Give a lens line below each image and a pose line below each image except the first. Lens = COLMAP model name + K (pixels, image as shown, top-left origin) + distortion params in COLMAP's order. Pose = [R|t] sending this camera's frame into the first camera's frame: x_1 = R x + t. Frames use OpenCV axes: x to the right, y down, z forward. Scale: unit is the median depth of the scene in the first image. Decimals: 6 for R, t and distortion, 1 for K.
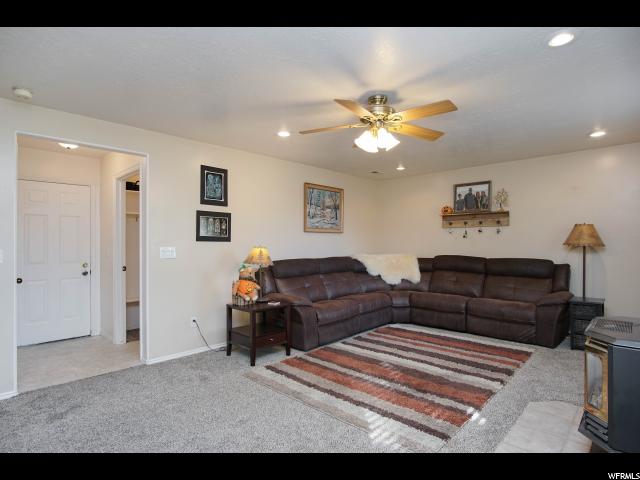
lens RADIAL K [[343.6, 0, 315.5], [0, 343.6, 240.0], [0, 0, 1]] dist [-0.031563, 0.003056]
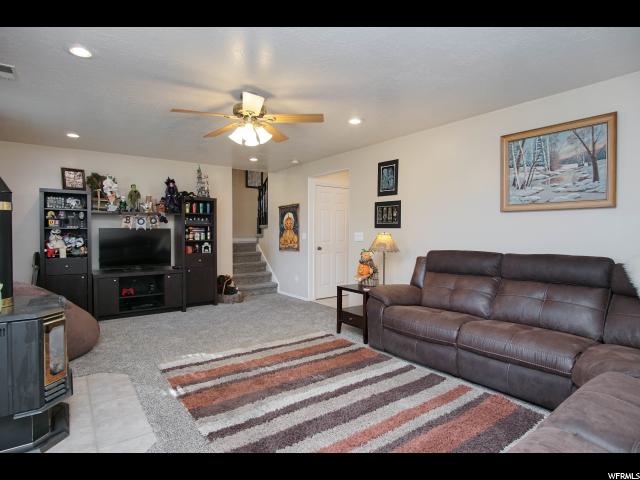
lens RADIAL K [[343.6, 0, 319.5], [0, 343.6, 242.0], [0, 0, 1]] dist [-0.031563, 0.003056]
pose [[-0.161062, 0.032501, -0.986409, 0.687771], [0.011447, 0.999452, 0.031061, 0.010235], [0.986878, -0.006289, -0.161346, 0.781530]]
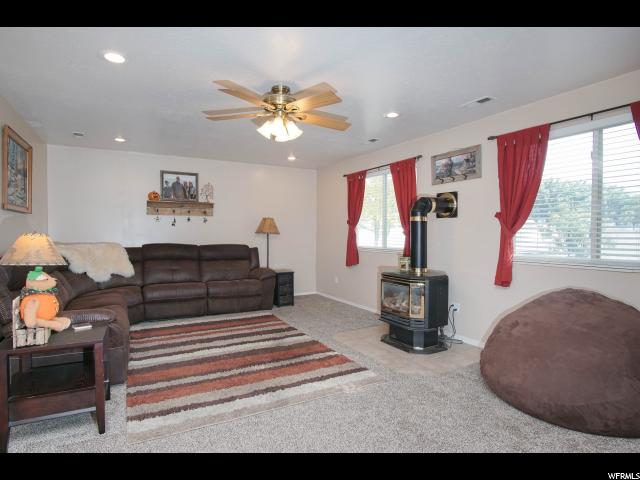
lens RADIAL K [[343.6, 0, 316.9], [0, 343.6, 235.1], [0, 0, 1]] dist [-0.031563, 0.003056]
pose [[0.307498, 0.001492, 0.951548, -0.420762], [-0.007599, 0.999971, 0.000888, 0.018299], [-0.951518, -0.007504, 0.307500, 0.324622]]
